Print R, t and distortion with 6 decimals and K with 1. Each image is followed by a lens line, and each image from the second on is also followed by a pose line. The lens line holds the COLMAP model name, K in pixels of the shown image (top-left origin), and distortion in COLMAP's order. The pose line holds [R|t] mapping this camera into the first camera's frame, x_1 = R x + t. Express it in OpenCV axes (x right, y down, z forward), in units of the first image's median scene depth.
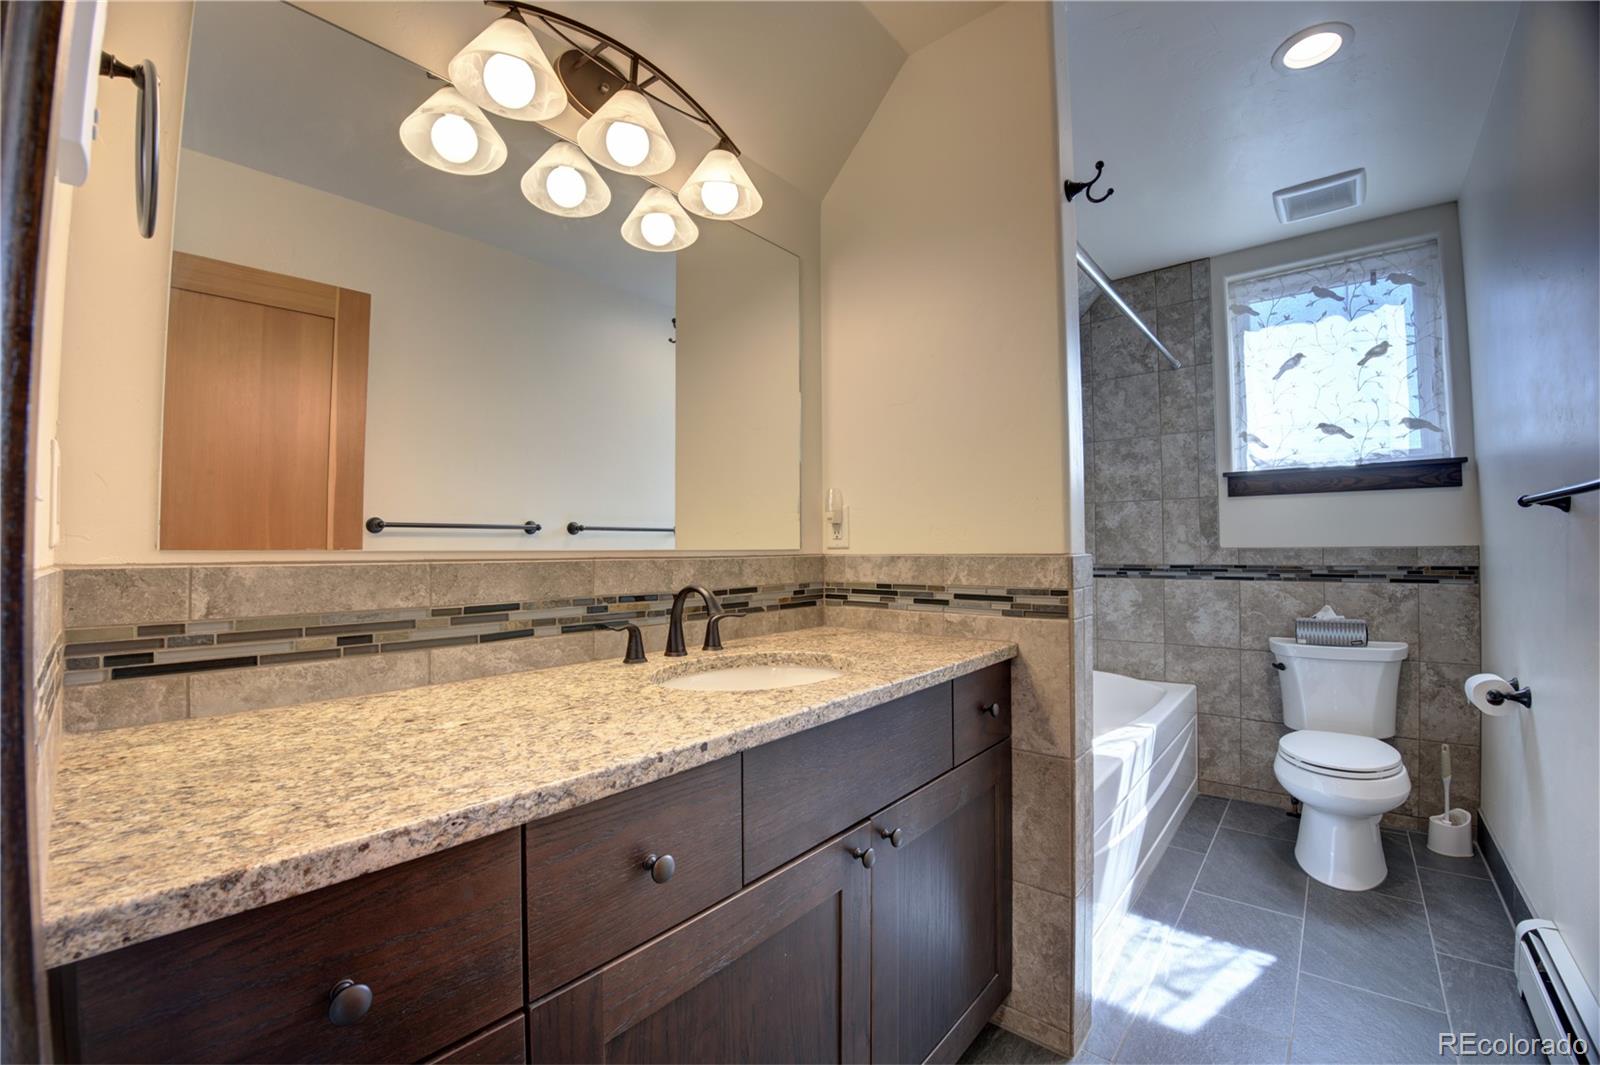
lens RADIAL K [[673.4, 0, 790.7], [0, 673.4, 528.8], [0, 0, 1]] dist [-0.049361, 0.000443]
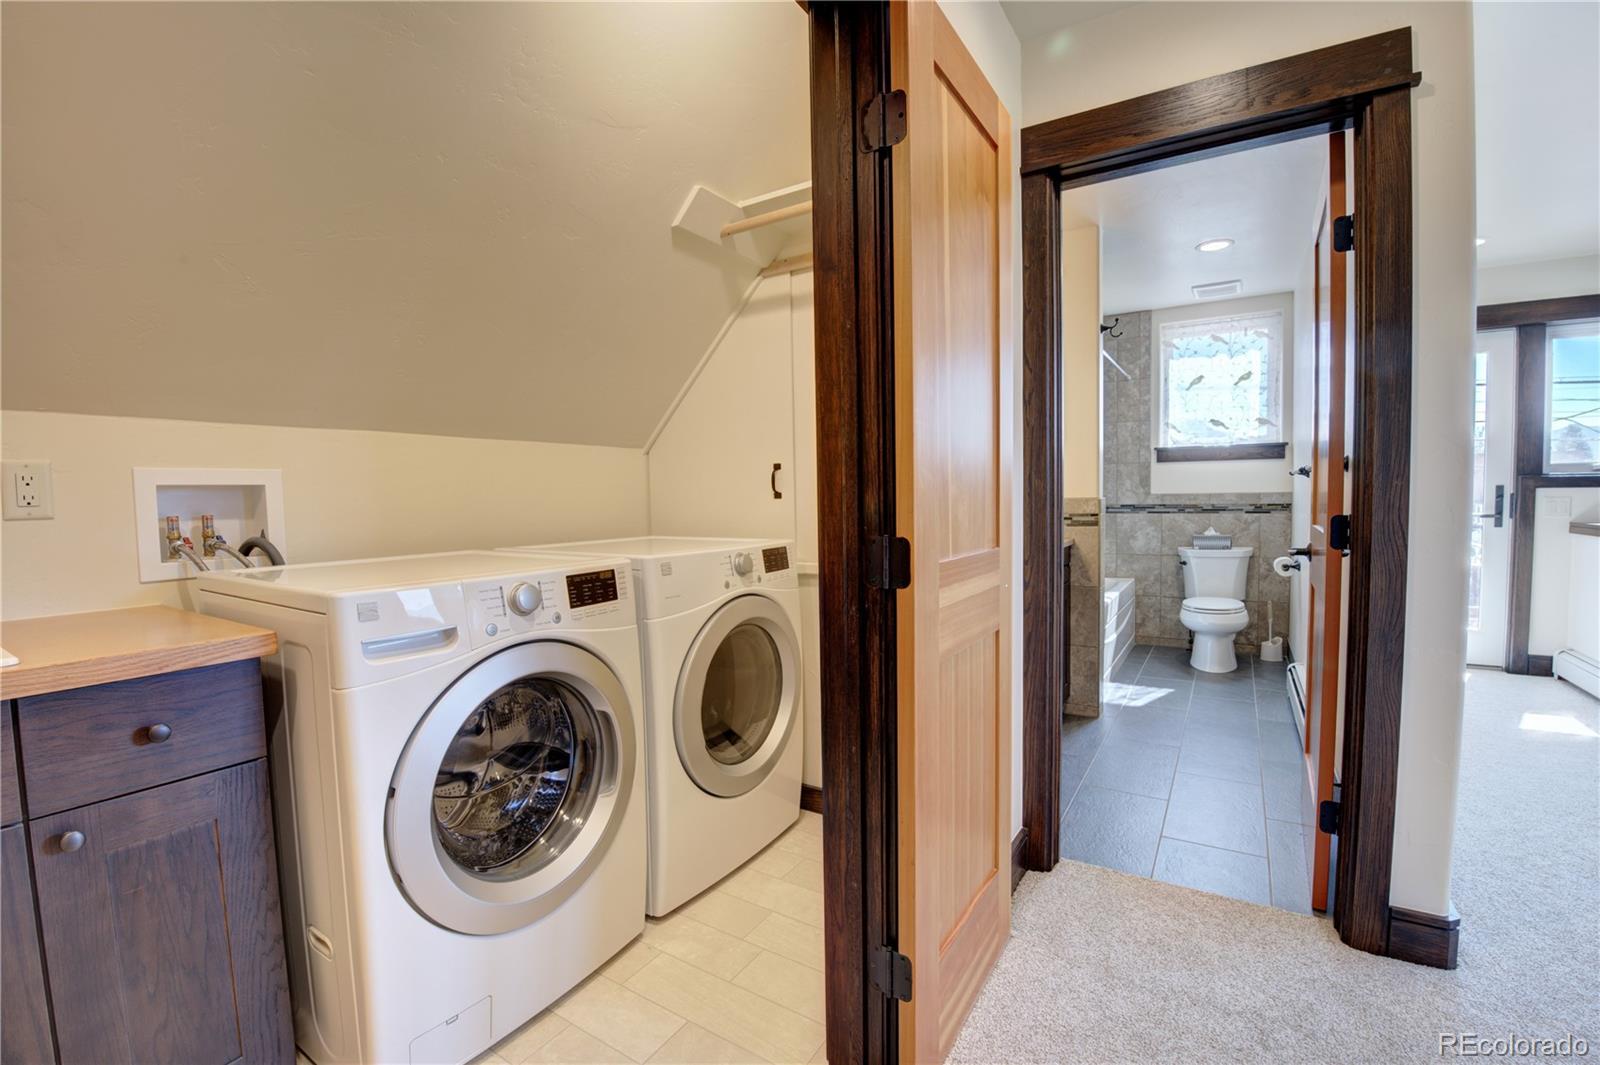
lens RADIAL K [[673.4, 0, 803.7], [0, 673.4, 533.8], [0, 0, 1]] dist [-0.049361, 0.000443]
pose [[0.992657, -0.018342, 0.119565, -0.455116], [0.008304, 0.996438, 0.083914, -0.020379], [-0.120678, -0.082305, 0.989274, -0.602524]]
